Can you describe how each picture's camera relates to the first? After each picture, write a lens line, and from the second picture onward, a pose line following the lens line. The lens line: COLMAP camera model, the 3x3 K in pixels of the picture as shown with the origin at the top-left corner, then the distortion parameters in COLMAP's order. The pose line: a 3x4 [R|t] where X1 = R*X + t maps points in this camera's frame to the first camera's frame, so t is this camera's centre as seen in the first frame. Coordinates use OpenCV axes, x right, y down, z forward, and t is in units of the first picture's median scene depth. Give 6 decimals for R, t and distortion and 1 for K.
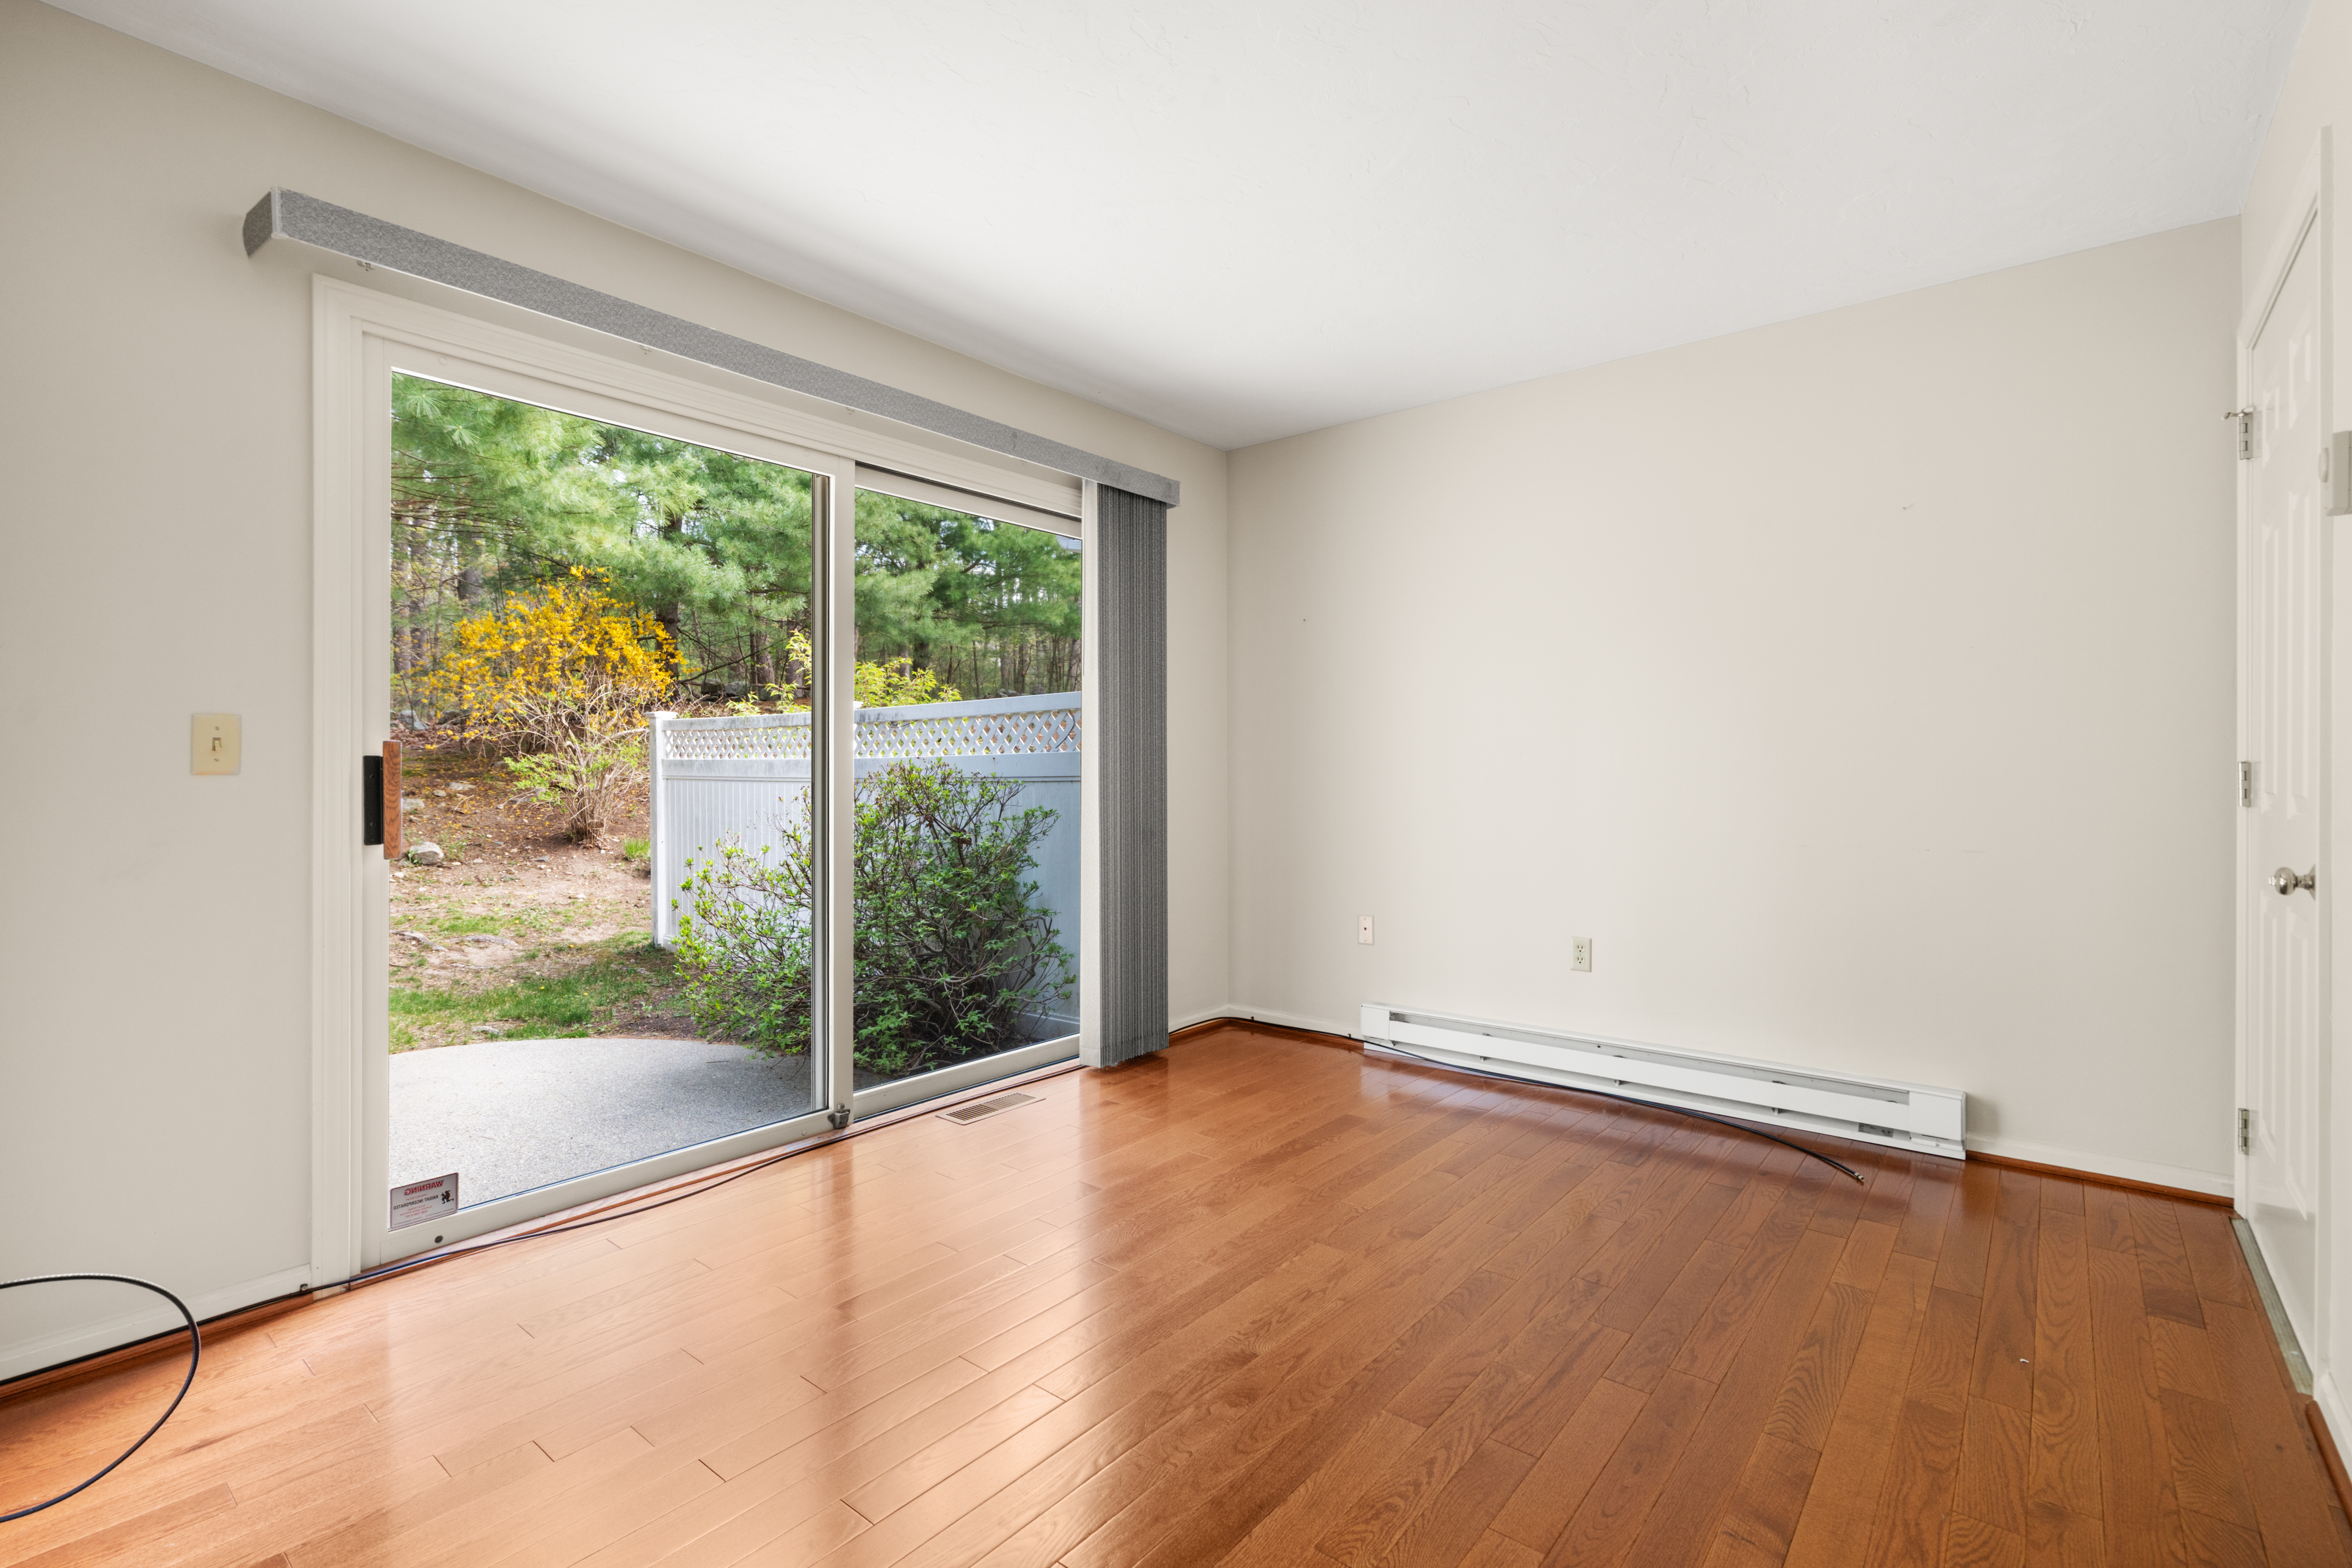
lens RADIAL K [[1078.7, 0, 1171.9], [0, 1078.7, 775.0], [0, 0, 1]] dist [-0.005486, -0.000986]
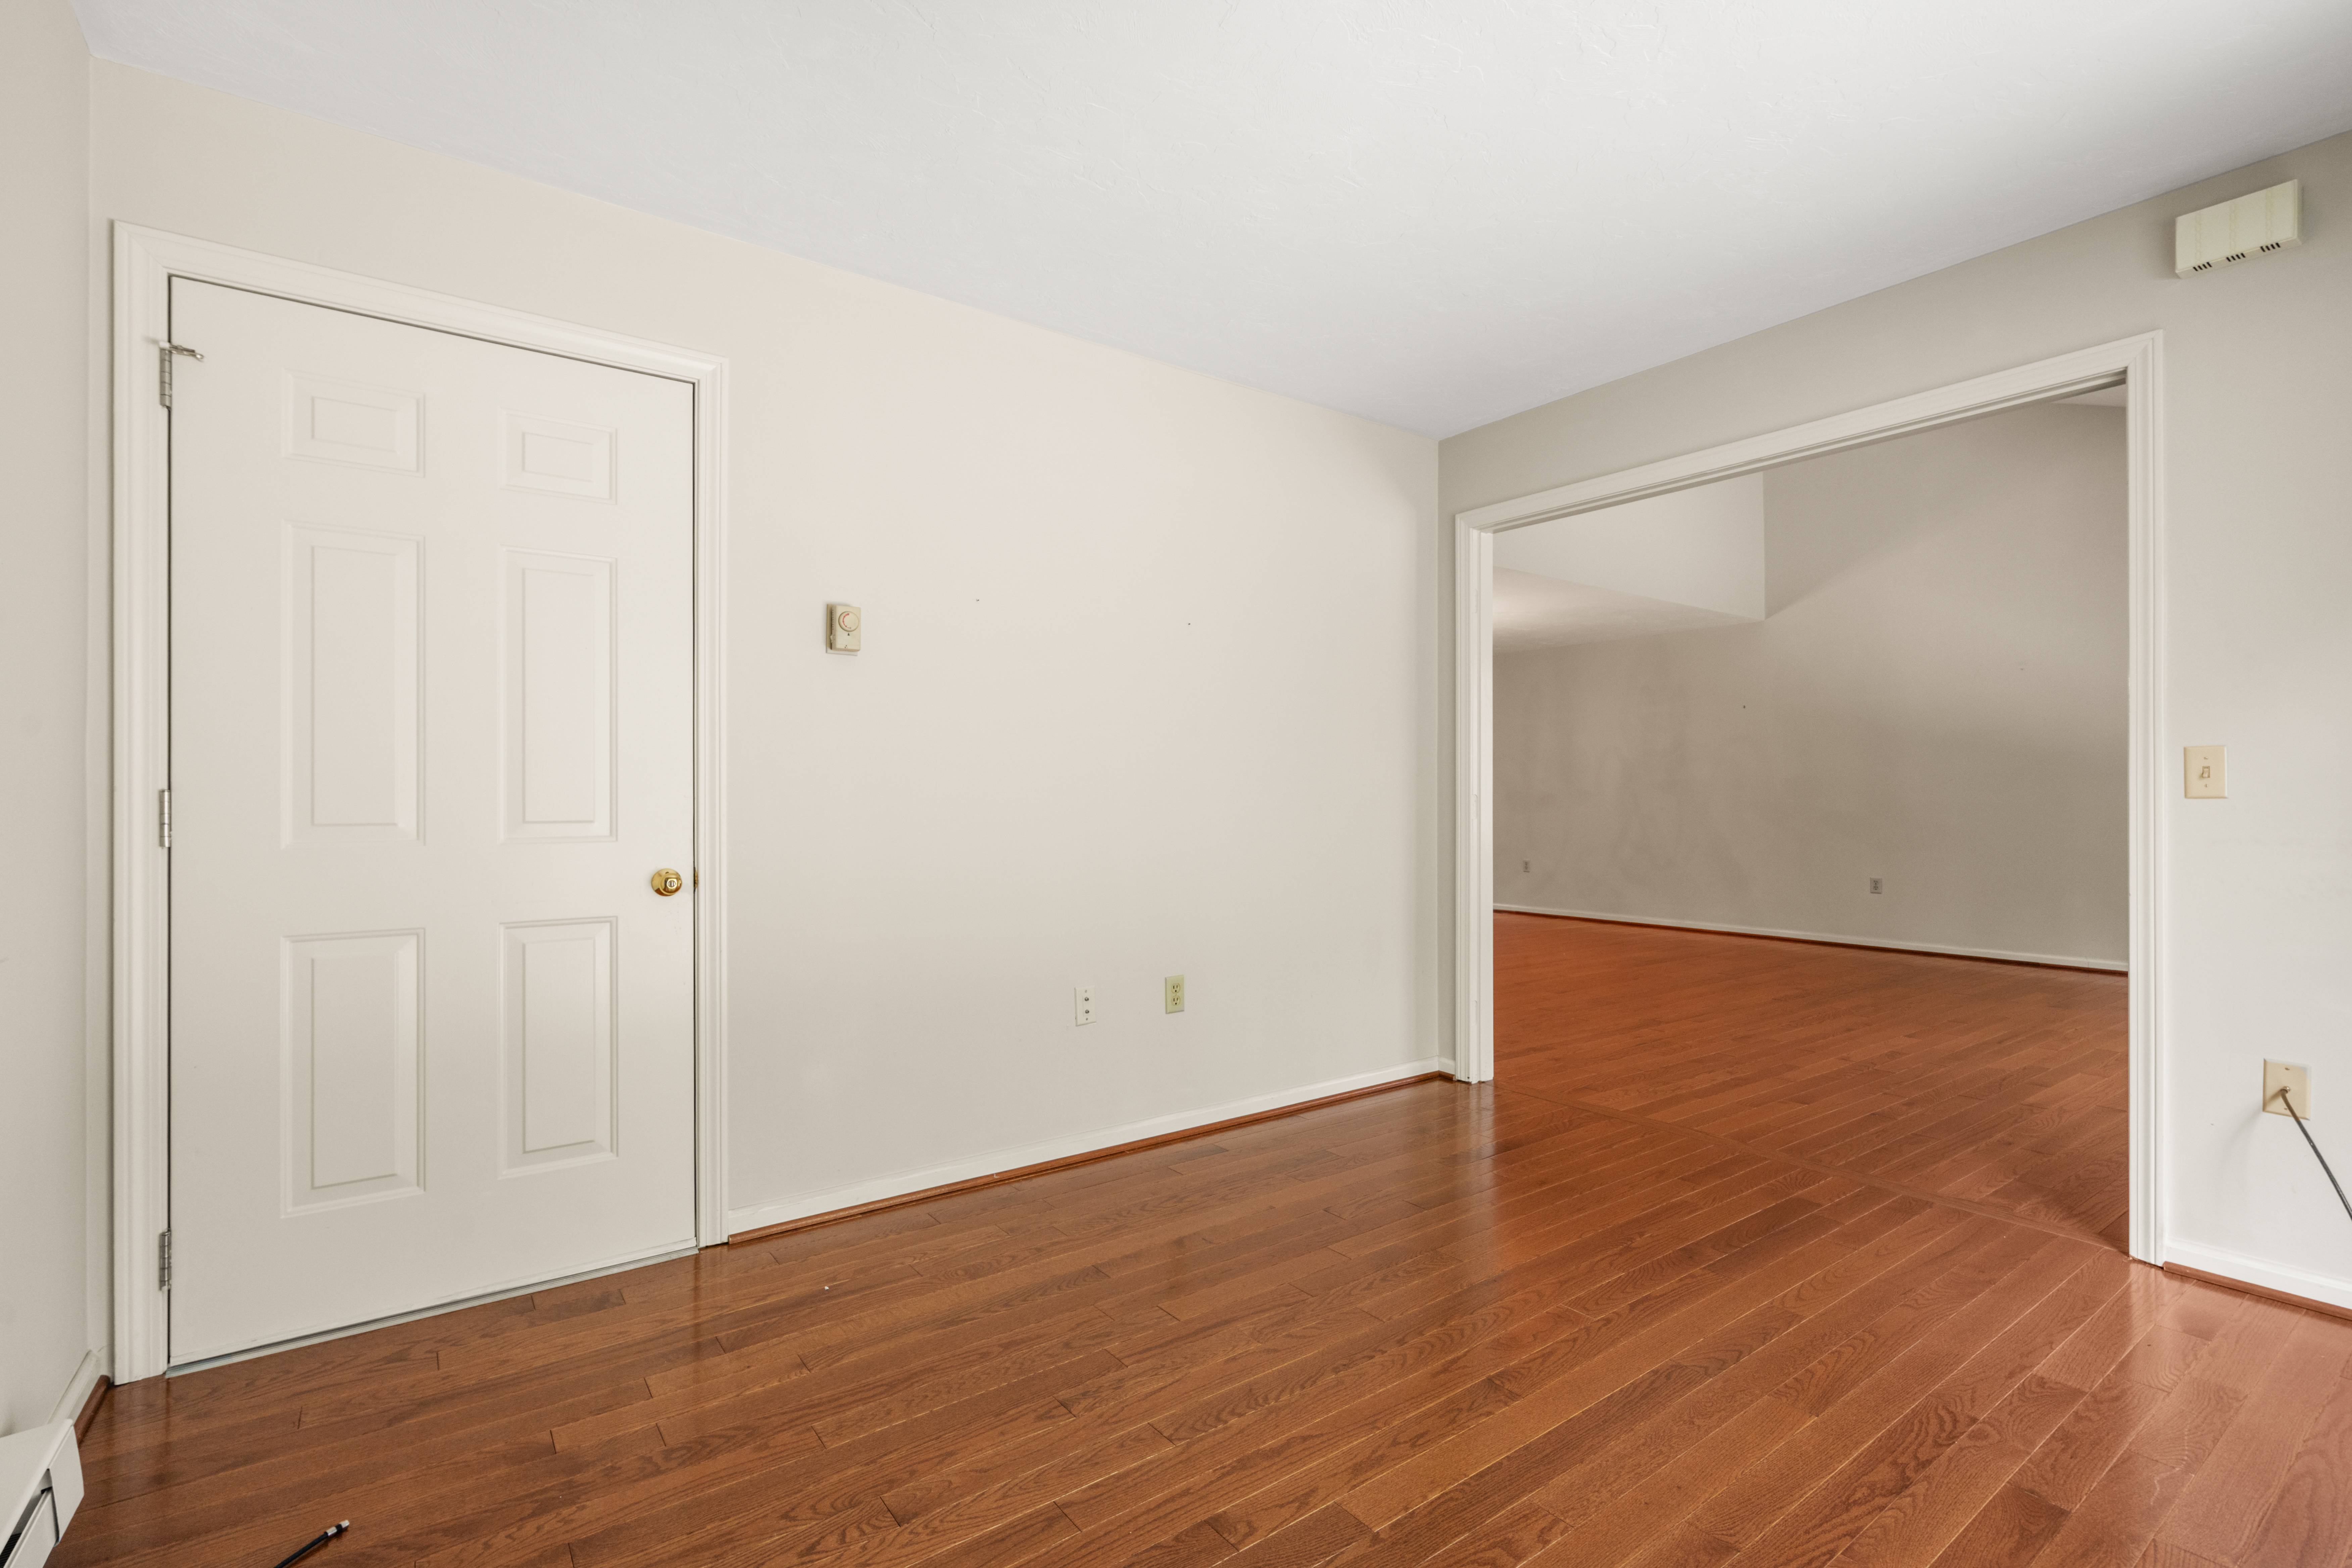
lens RADIAL K [[1078.7, 0, 1187.1], [0, 1078.7, 775.5], [0, 0, 1]] dist [-0.005486, -0.000986]
pose [[-0.970202, 0.010196, 0.242084, 0.102965], [0.011060, 0.999936, 0.002213, -0.024305], [-0.242046, 0.004824, -0.970253, 2.038887]]
